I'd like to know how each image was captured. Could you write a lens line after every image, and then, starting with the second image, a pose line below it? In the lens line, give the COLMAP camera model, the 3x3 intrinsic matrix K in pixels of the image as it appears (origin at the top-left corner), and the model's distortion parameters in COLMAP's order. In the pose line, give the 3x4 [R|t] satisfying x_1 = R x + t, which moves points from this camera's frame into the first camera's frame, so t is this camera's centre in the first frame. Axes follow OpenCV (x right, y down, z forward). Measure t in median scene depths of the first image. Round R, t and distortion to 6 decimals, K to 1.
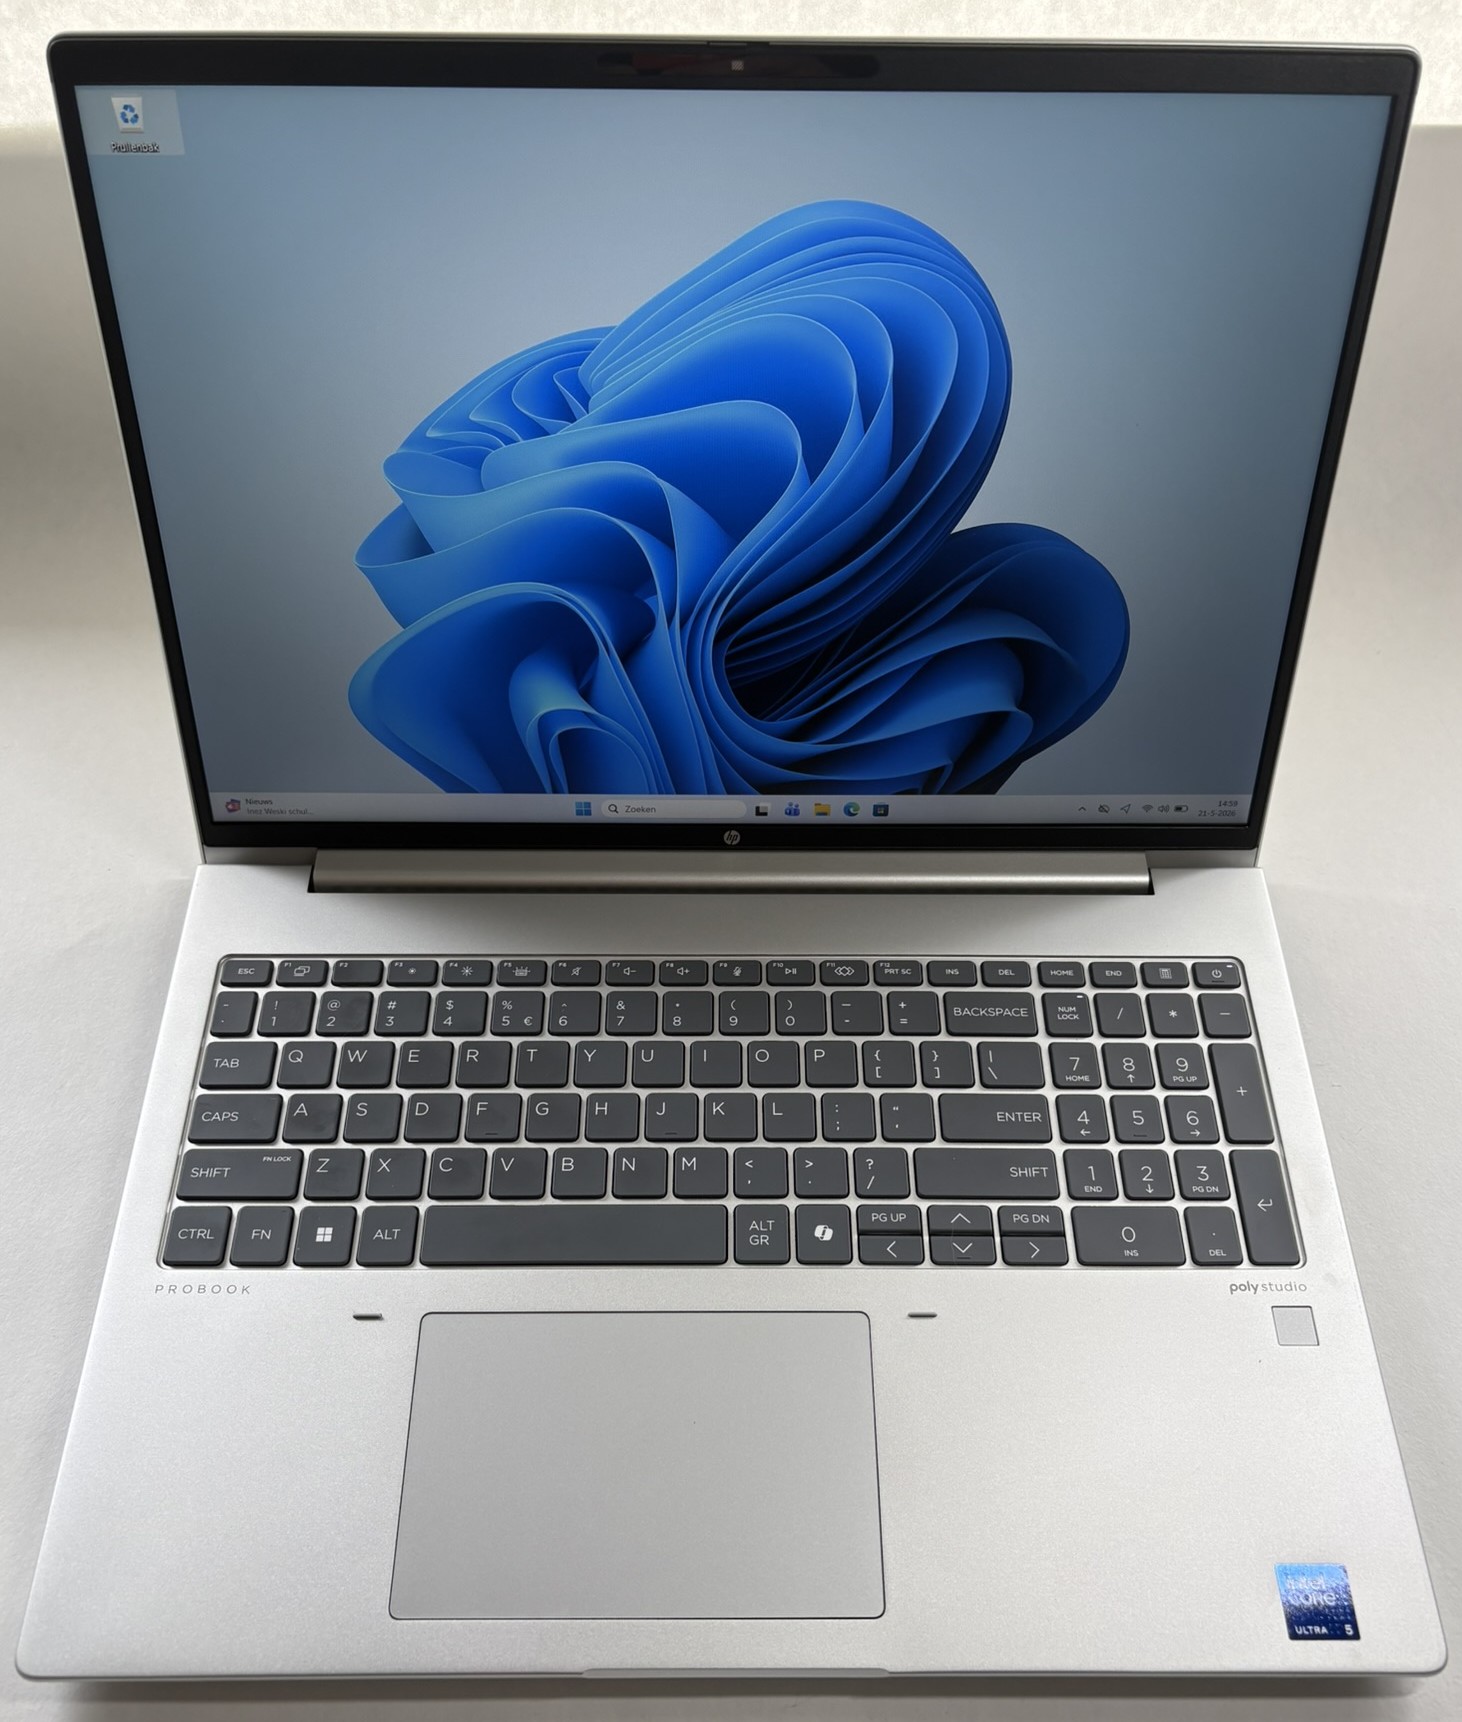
lens RADIAL K [[1669.1, 0, 769.6], [0, 1669.1, 835.9], [0, 0, 1]] dist [0.021224, 0.000000]
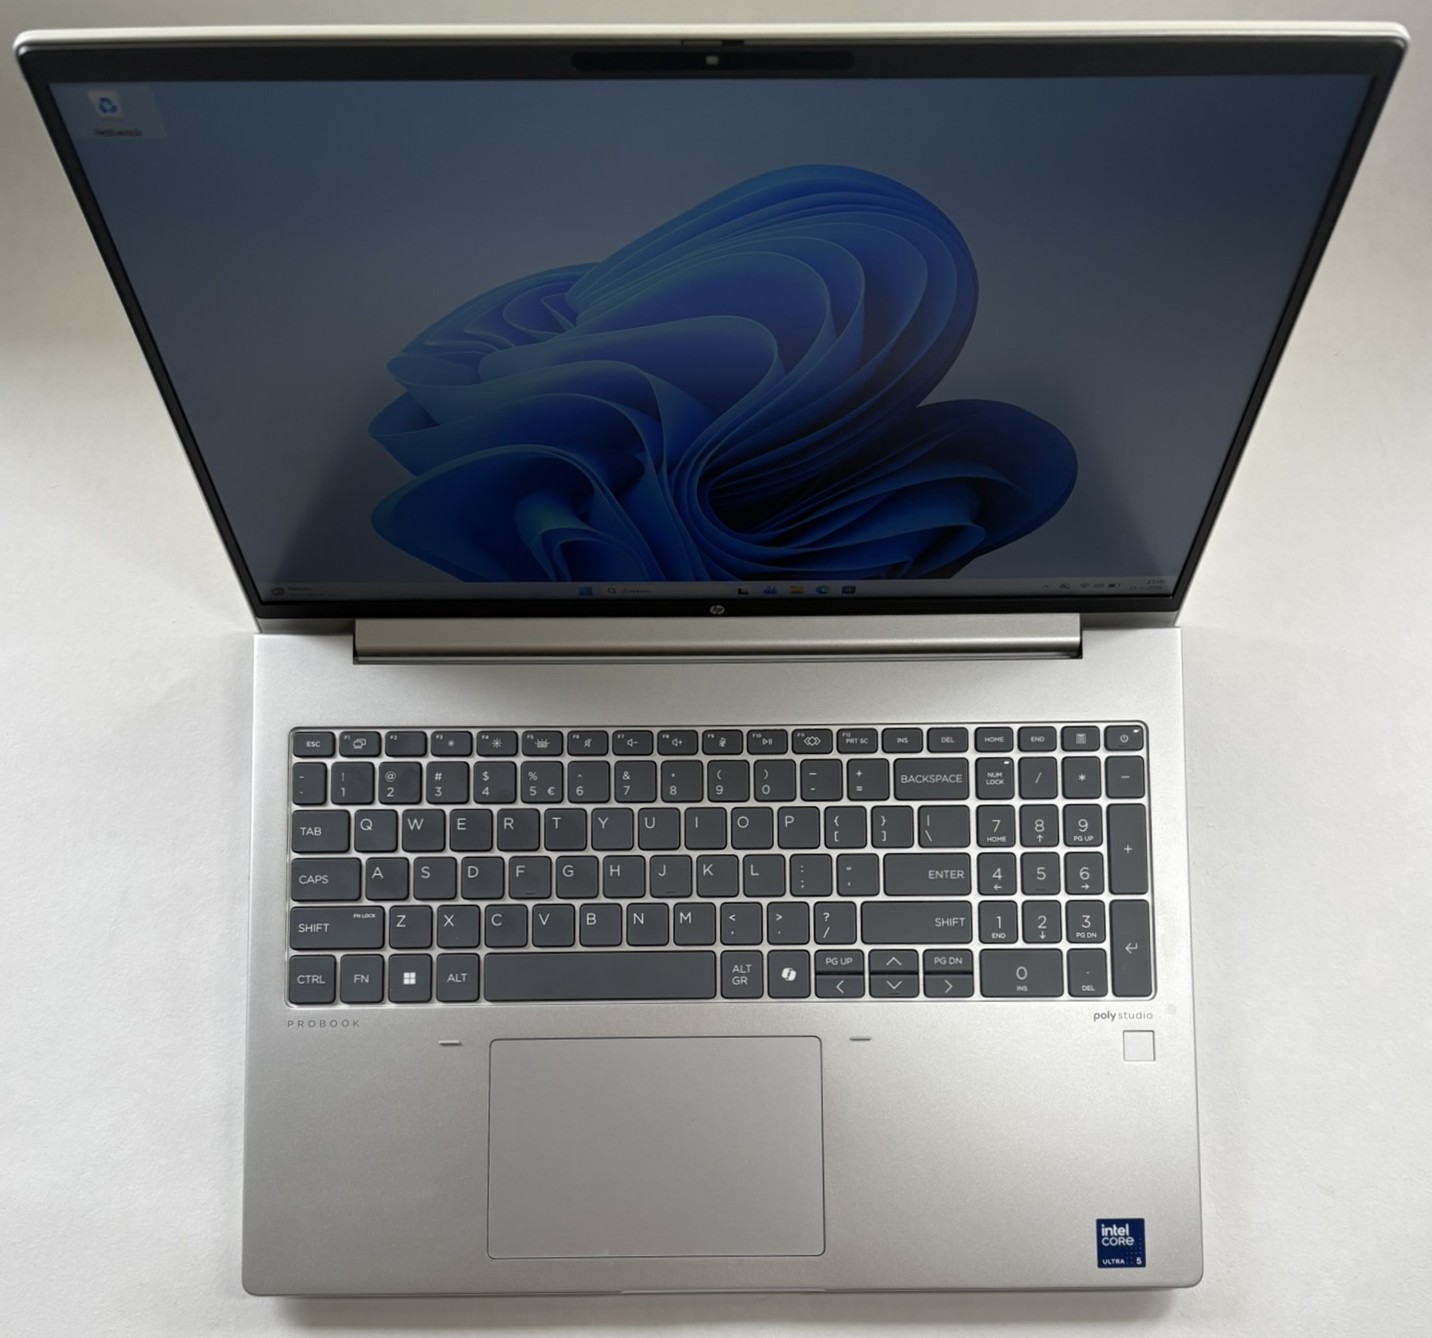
lens RADIAL K [[1757.1, 0, 755.3], [0, 1757.1, 782.4], [0, 0, 1]] dist [0.057641, 0.000000]
pose [[0.999964, 0.004601, -0.007109, 0.014014], [-0.000399, 0.864195, 0.503157, -0.550782], [0.008459, -0.503136, 0.864166, -0.109073]]
